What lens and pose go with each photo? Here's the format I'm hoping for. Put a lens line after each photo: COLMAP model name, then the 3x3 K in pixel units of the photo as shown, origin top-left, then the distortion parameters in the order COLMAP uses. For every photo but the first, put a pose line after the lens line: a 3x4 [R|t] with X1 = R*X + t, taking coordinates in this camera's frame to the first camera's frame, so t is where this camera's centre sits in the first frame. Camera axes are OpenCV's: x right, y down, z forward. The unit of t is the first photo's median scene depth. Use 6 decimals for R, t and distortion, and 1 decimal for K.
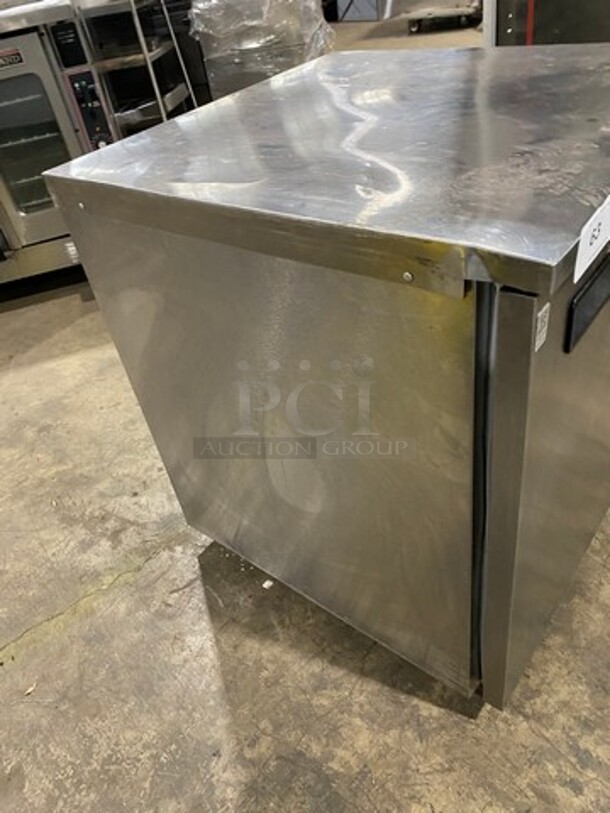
lens RADIAL K [[610.7, 0, 301.3], [0, 610.7, 405.5], [0, 0, 1]] dist [-0.013756, 0.001066]
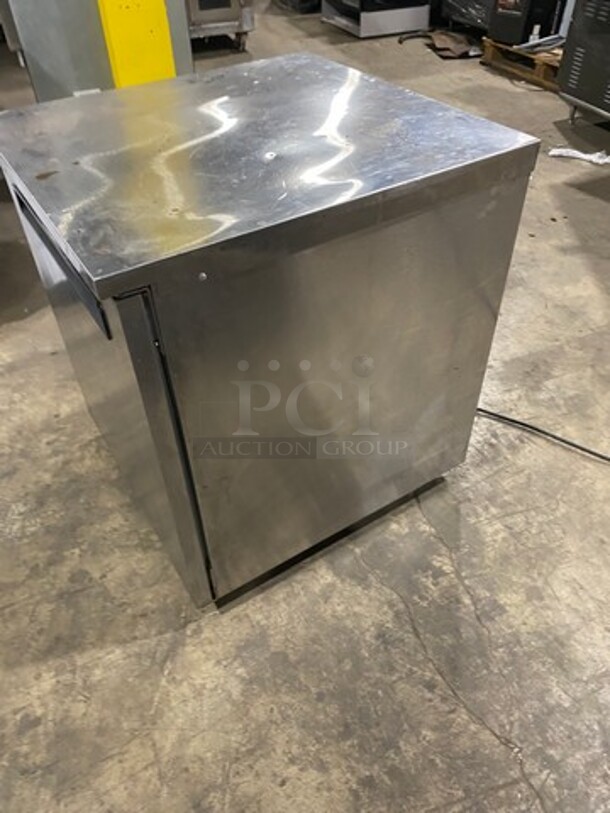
lens RADIAL K [[610.7, 0, 307.4], [0, 610.7, 406.7], [0, 0, 1]] dist [-0.013756, 0.001066]
pose [[-0.311414, 0.761667, -0.568230, 1.043544], [-0.533074, 0.354996, 0.767991, -1.119663], [0.786673, 0.542072, 0.295473, 0.888036]]
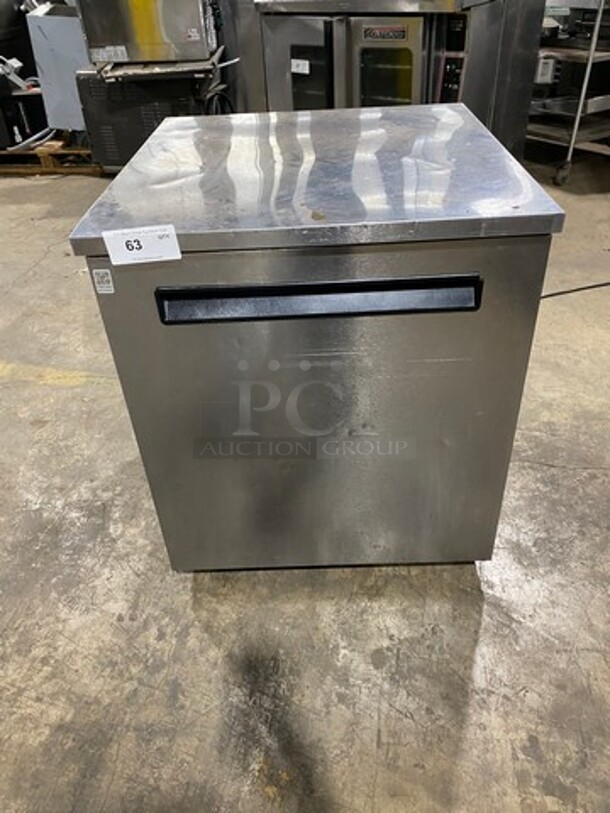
lens RADIAL K [[610.7, 0, 306.2], [0, 610.7, 407.1], [0, 0, 1]] dist [-0.013756, 0.001066]
pose [[0.623586, 0.566992, -0.538201, 0.998990], [-0.526515, 0.813502, 0.246974, -0.306855], [0.577860, 0.129361, 0.805819, -0.028689]]
